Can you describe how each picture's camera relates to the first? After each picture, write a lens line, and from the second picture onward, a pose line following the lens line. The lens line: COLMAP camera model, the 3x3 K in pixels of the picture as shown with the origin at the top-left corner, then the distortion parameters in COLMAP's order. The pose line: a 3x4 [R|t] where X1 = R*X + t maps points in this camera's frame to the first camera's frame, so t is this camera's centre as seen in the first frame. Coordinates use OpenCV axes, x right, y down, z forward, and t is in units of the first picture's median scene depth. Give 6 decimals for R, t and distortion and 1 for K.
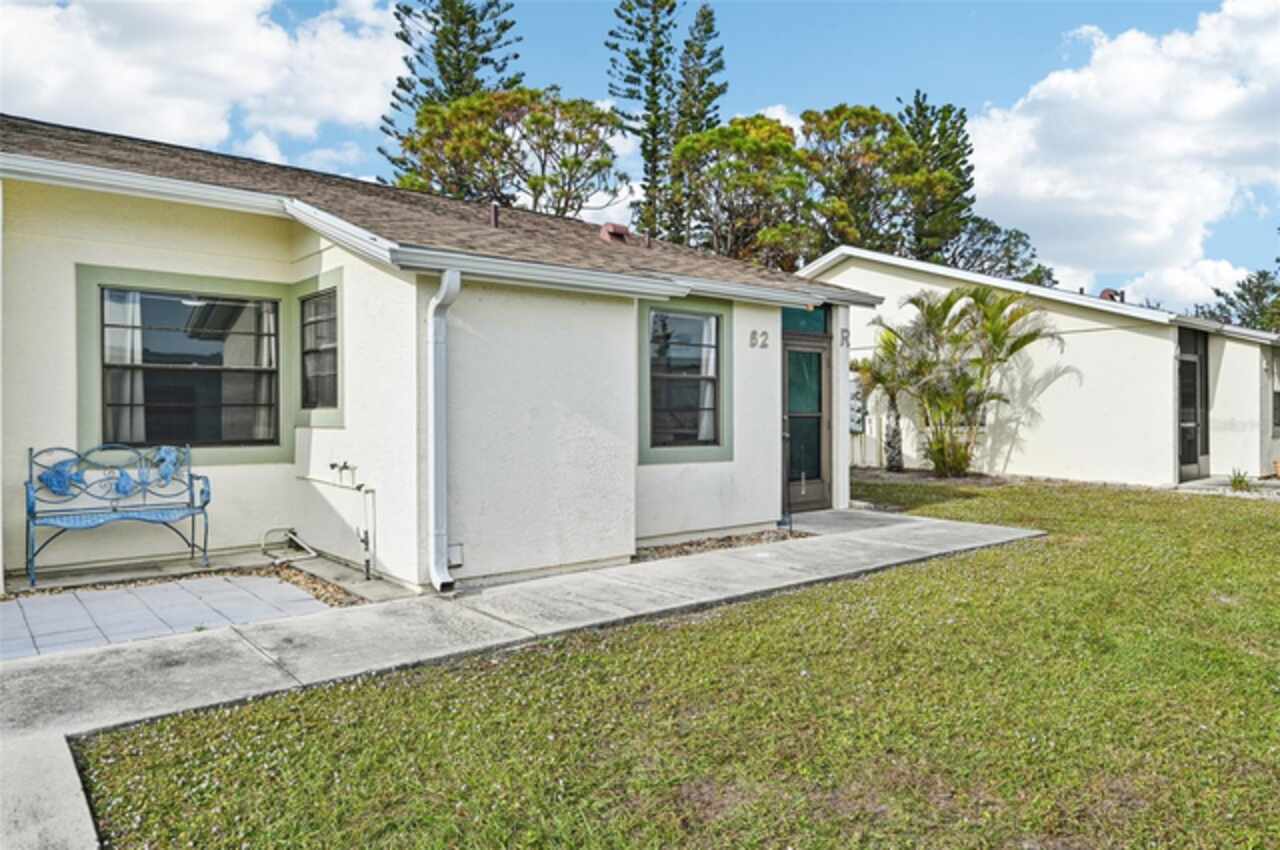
lens RADIAL K [[833.4, 0, 640.0], [0, 833.4, 425.0], [0, 0, 1]] dist [-0.007453, -0.001490]
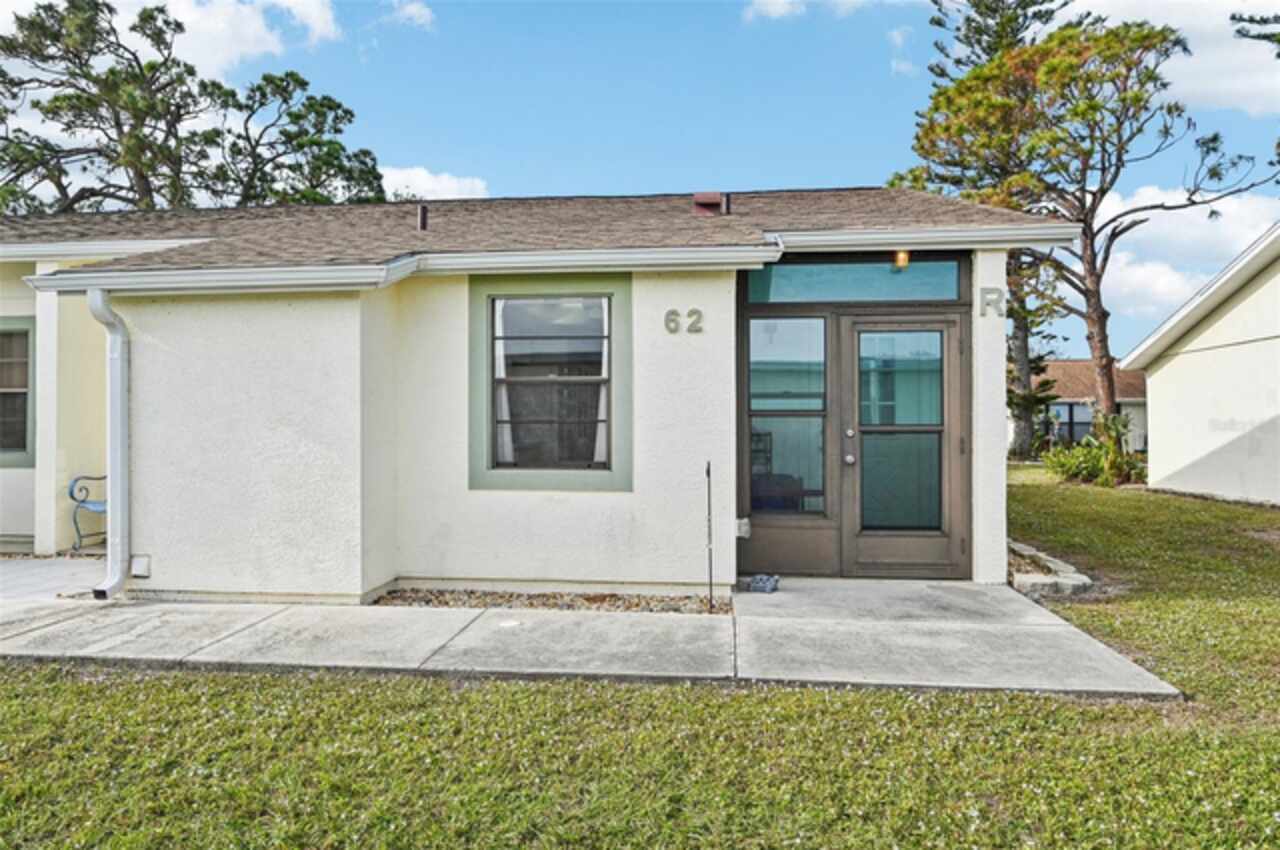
lens RADIAL K [[833.4, 0, 640.0], [0, 833.4, 425.0], [0, 0, 1]] dist [-0.007453, -0.001490]
pose [[0.694554, -0.000484, -0.719440, 0.640516], [-0.009254, 0.999911, -0.009607, -0.008450], [0.719381, 0.013331, 0.694488, 0.498385]]
